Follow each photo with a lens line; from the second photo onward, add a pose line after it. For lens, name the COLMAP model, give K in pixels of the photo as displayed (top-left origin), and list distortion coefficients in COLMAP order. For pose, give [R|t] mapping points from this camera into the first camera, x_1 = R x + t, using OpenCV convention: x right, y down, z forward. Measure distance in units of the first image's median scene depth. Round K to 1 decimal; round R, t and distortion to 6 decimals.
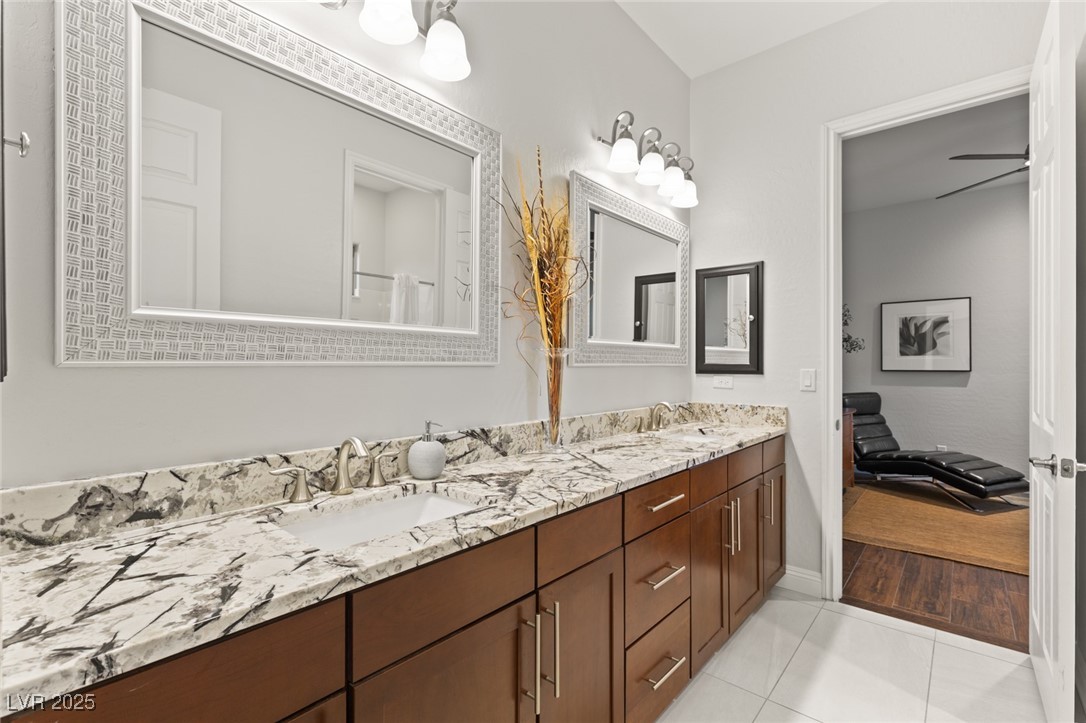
lens RADIAL K [[494.3, 0, 543.0], [0, 494.3, 360.5], [0, 0, 1]] dist [0.000864, 0.000568]
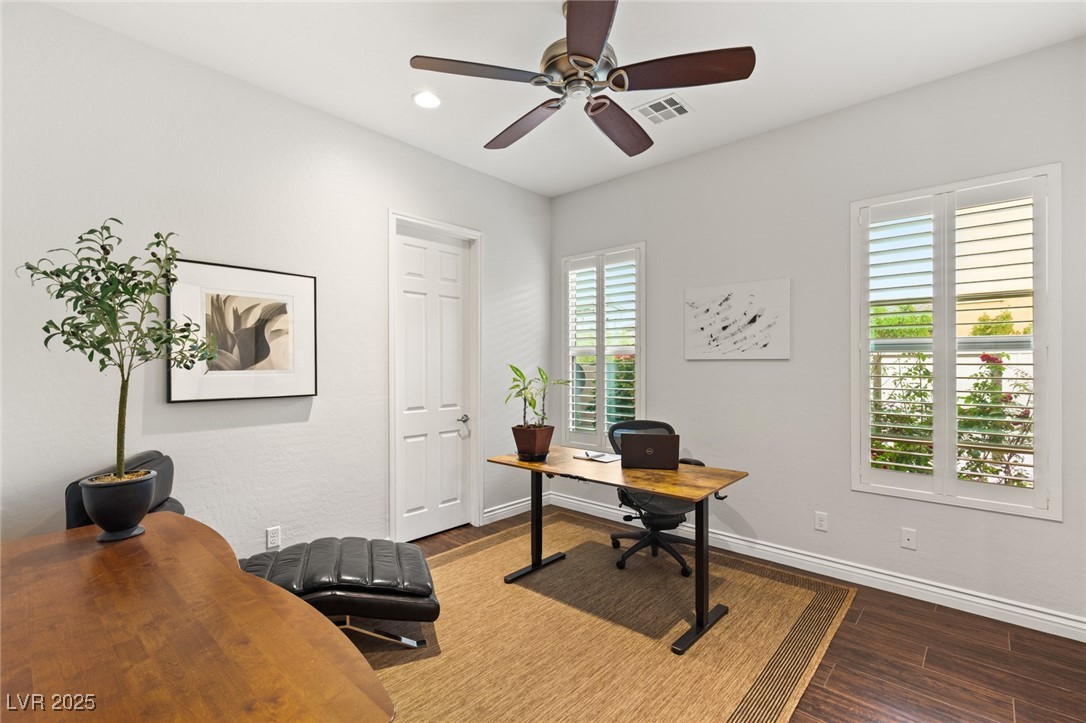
lens RADIAL K [[494.3, 0, 542.7], [0, 494.3, 363.6], [0, 0, 1]] dist [0.000864, 0.000568]
pose [[0.018697, 0.005112, 0.999812, 0.236887], [-0.001157, 0.999986, -0.005091, -0.014834], [-0.999825, -0.001062, 0.018703, 0.670398]]
